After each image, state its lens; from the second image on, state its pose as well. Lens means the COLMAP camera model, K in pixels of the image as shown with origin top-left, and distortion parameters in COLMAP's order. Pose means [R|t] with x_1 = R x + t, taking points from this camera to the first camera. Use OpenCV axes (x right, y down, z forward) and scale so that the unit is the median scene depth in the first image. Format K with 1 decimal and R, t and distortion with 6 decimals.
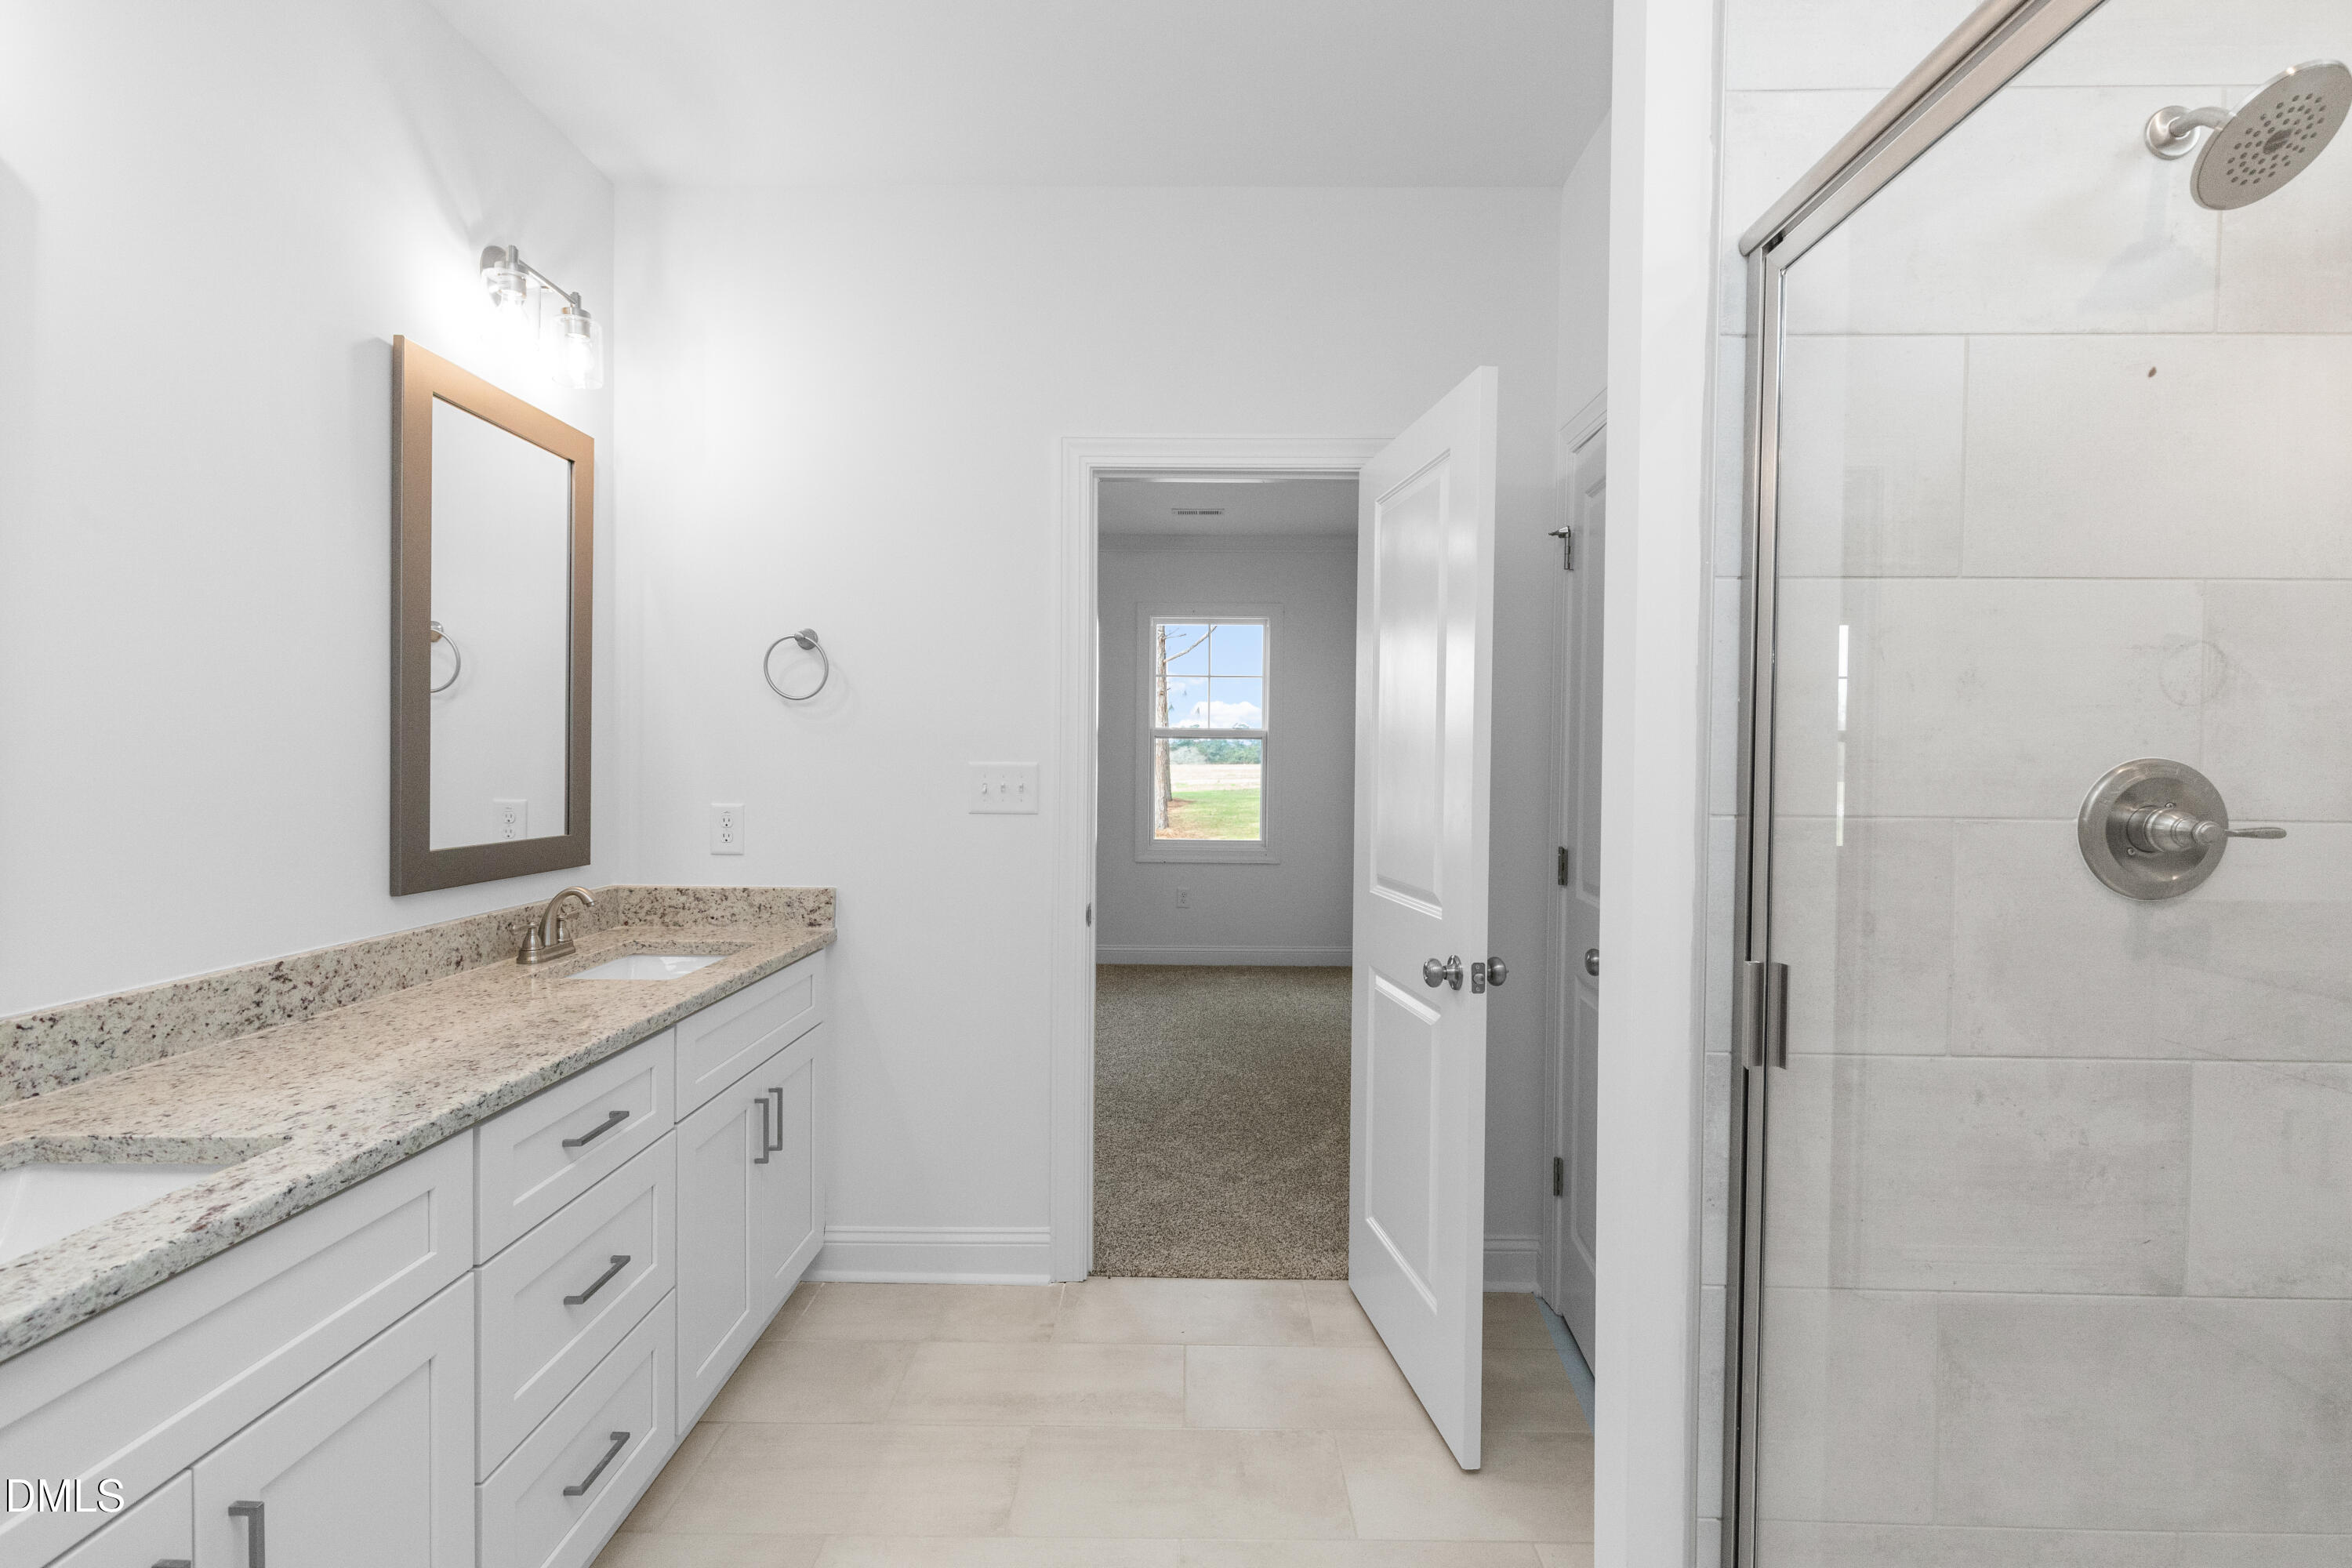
lens RADIAL K [[1058.5, 0, 1175.1], [0, 1058.5, 773.1], [0, 0, 1]] dist [0.003972, -0.001311]
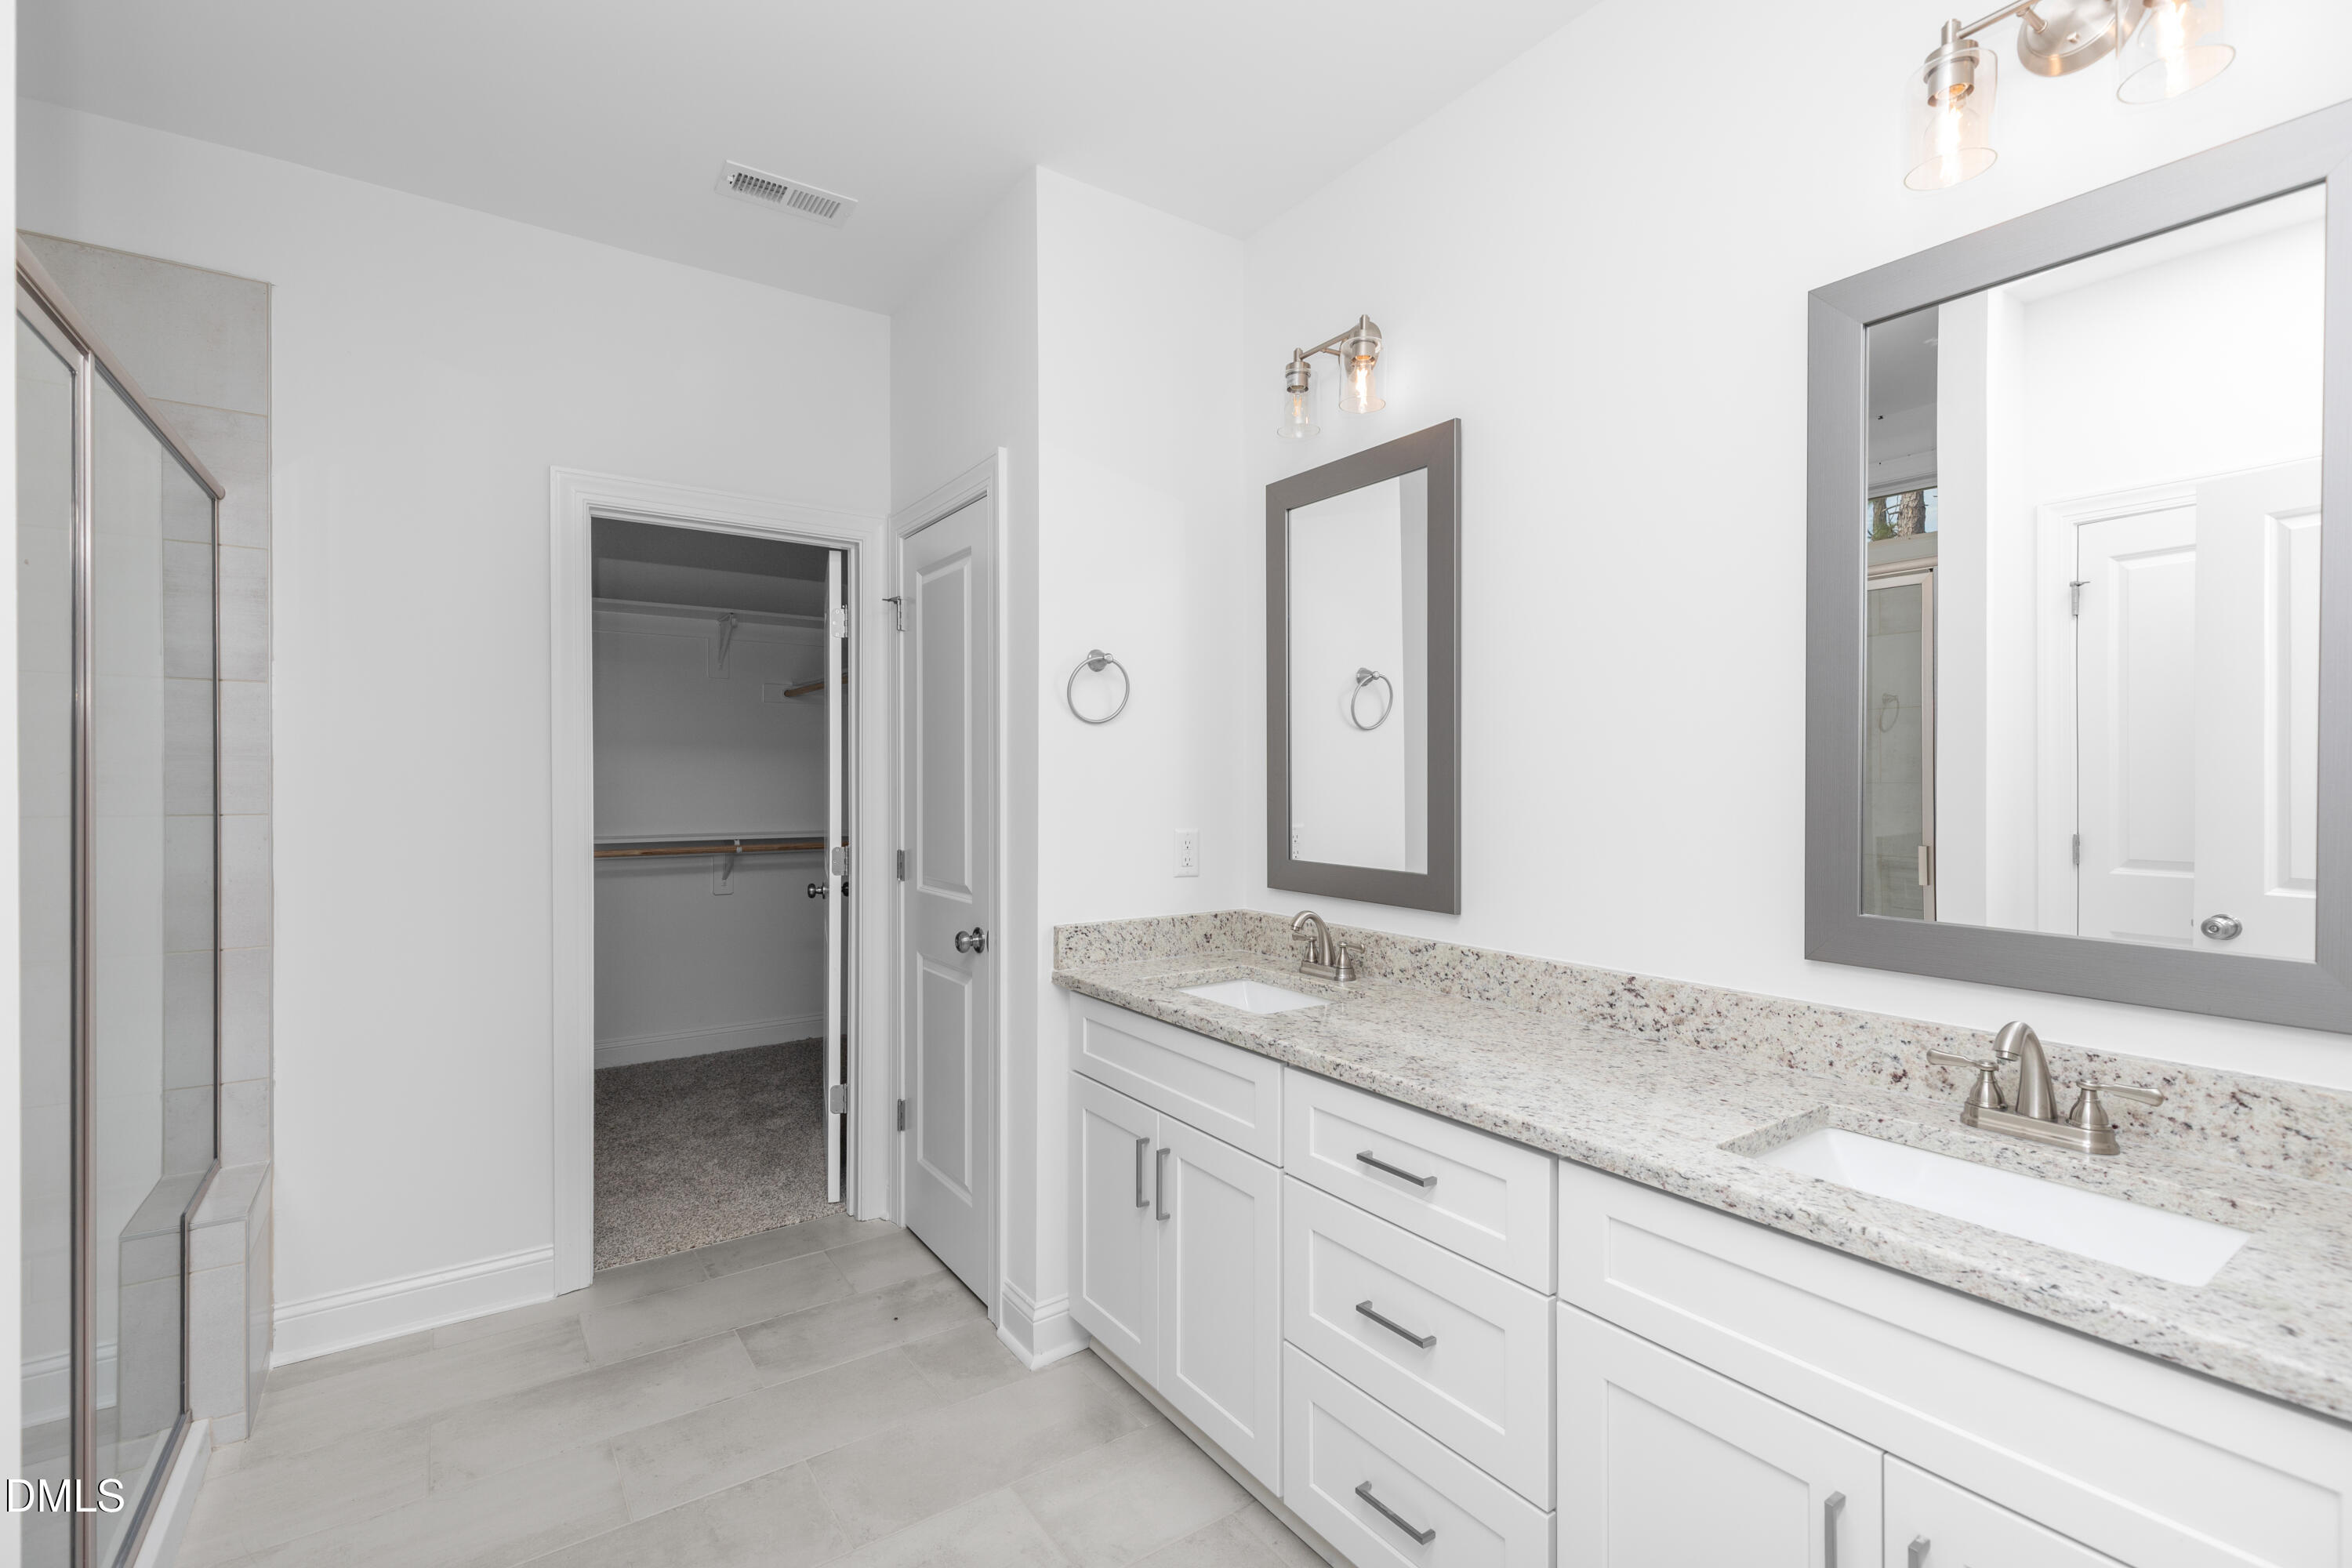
lens RADIAL K [[1058.5, 0, 1163.6], [0, 1058.5, 788.9], [0, 0, 1]] dist [0.003972, -0.001311]
pose [[-0.816416, -0.004640, -0.577446, 0.186430], [-0.016880, 0.999732, 0.015832, -0.025150], [0.577218, 0.022673, -0.816276, 1.615166]]
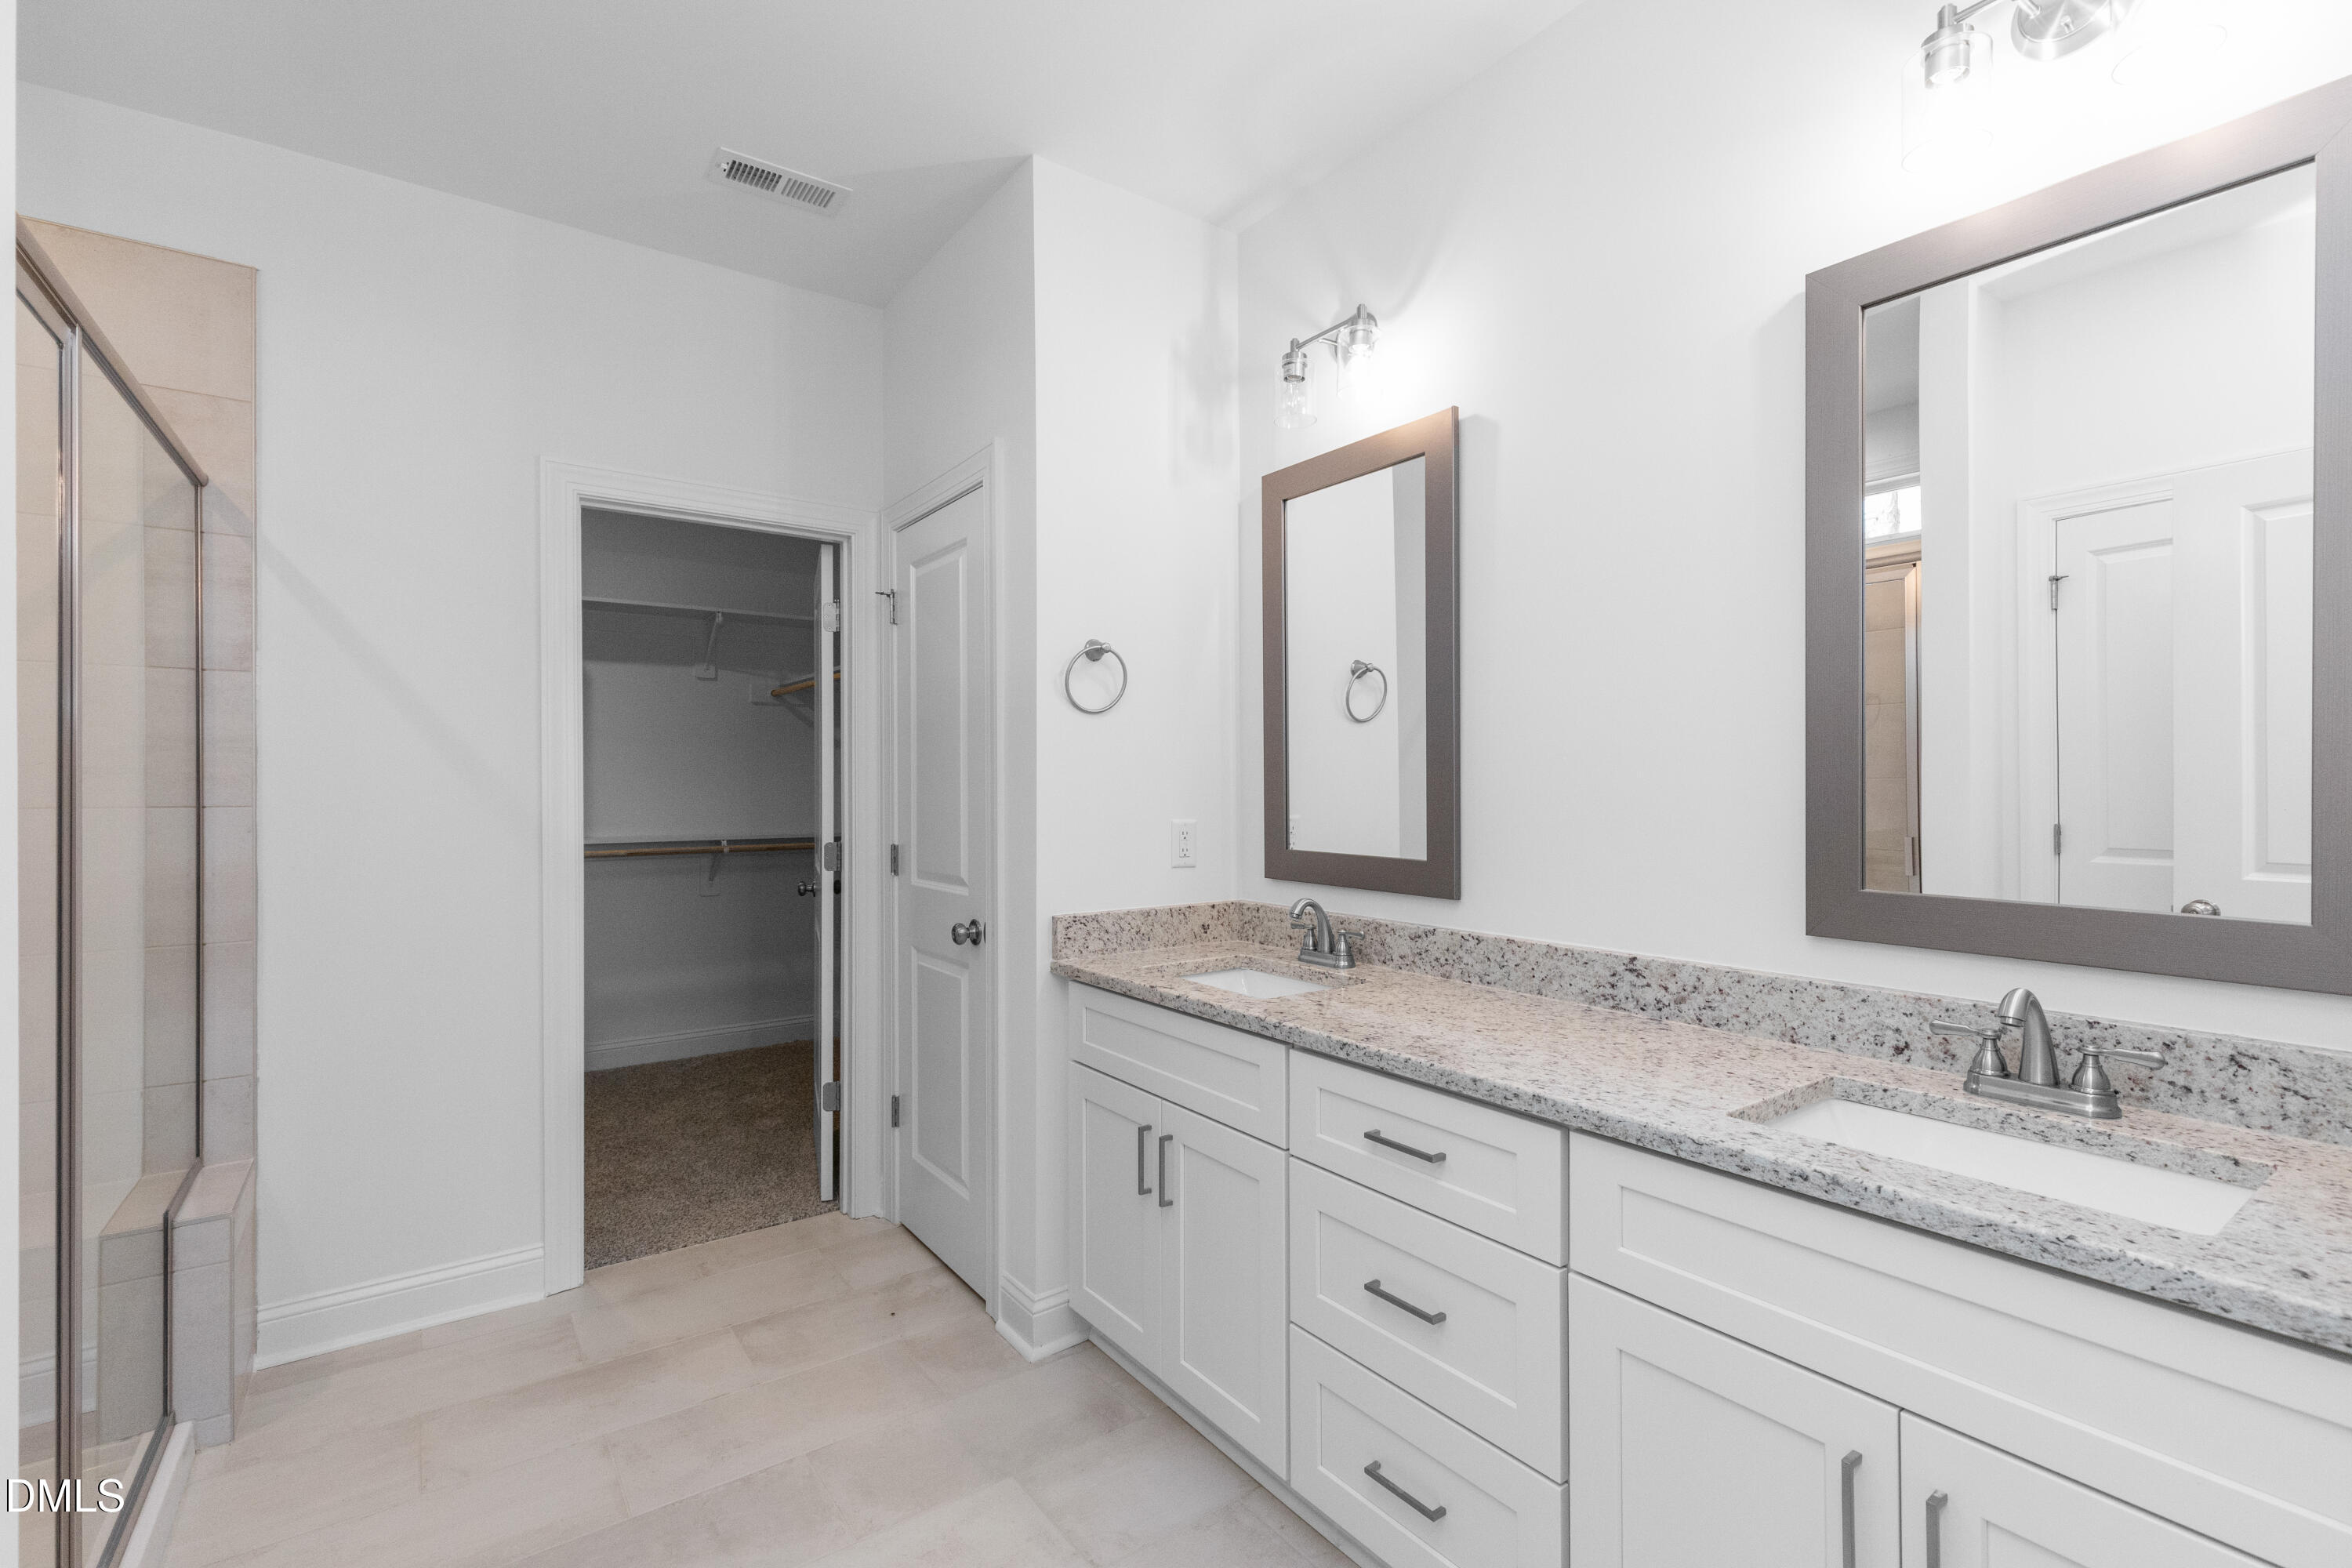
lens RADIAL K [[1058.5, 0, 1164.7], [0, 1058.5, 791.3], [0, 0, 1]] dist [0.003972, -0.001311]
pose [[-0.806098, -0.004631, -0.591764, 0.203731], [-0.013609, 0.999850, 0.010713, 0.000790], [0.591625, 0.016688, -0.806040, 1.601896]]
